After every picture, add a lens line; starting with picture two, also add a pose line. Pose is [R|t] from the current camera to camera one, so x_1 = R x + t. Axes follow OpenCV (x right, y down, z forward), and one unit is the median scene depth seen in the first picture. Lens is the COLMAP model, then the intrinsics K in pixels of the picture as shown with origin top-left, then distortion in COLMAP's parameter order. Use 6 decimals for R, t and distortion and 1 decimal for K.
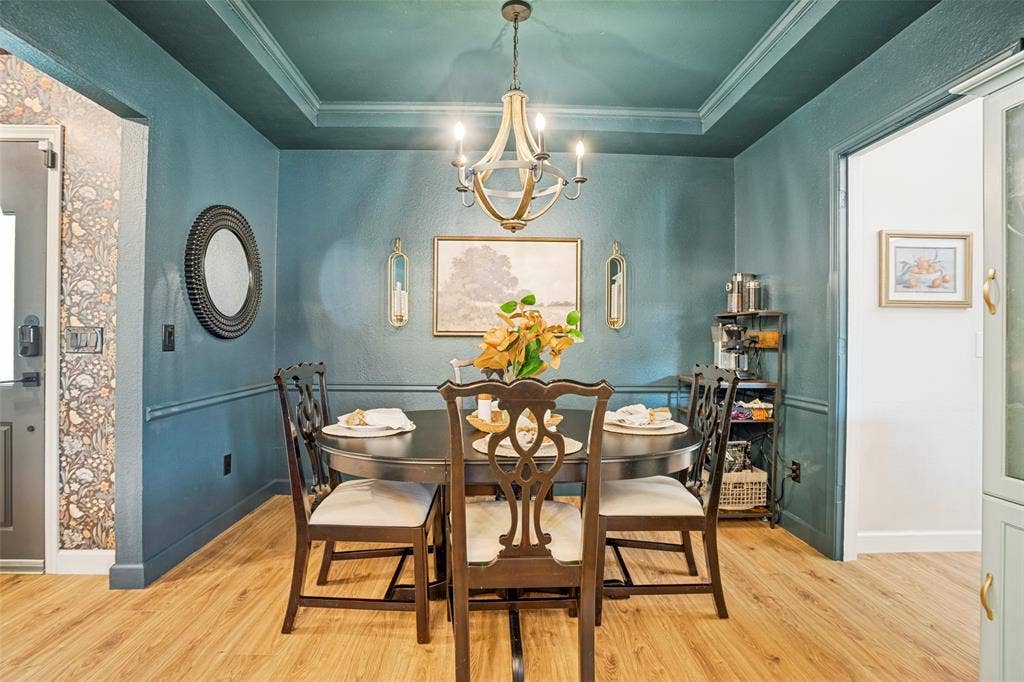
lens RADIAL K [[486.2, 0, 506.5], [0, 486.2, 338.1], [0, 0, 1]] dist [-0.004899, 0.001345]
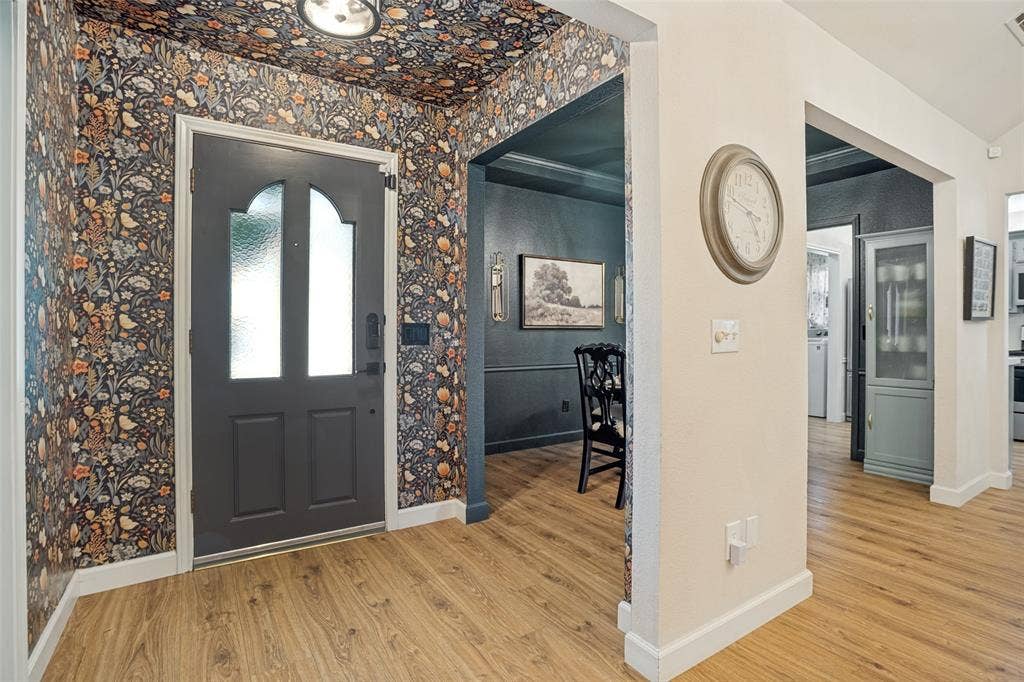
lens RADIAL K [[486.2, 0, 517.8], [0, 486.2, 335.0], [0, 0, 1]] dist [-0.004899, 0.001345]
pose [[0.852235, -0.013181, 0.522994, -1.287919], [0.009368, 0.999907, 0.009935, -0.003565], [-0.523076, -0.003568, 0.852279, -0.173863]]
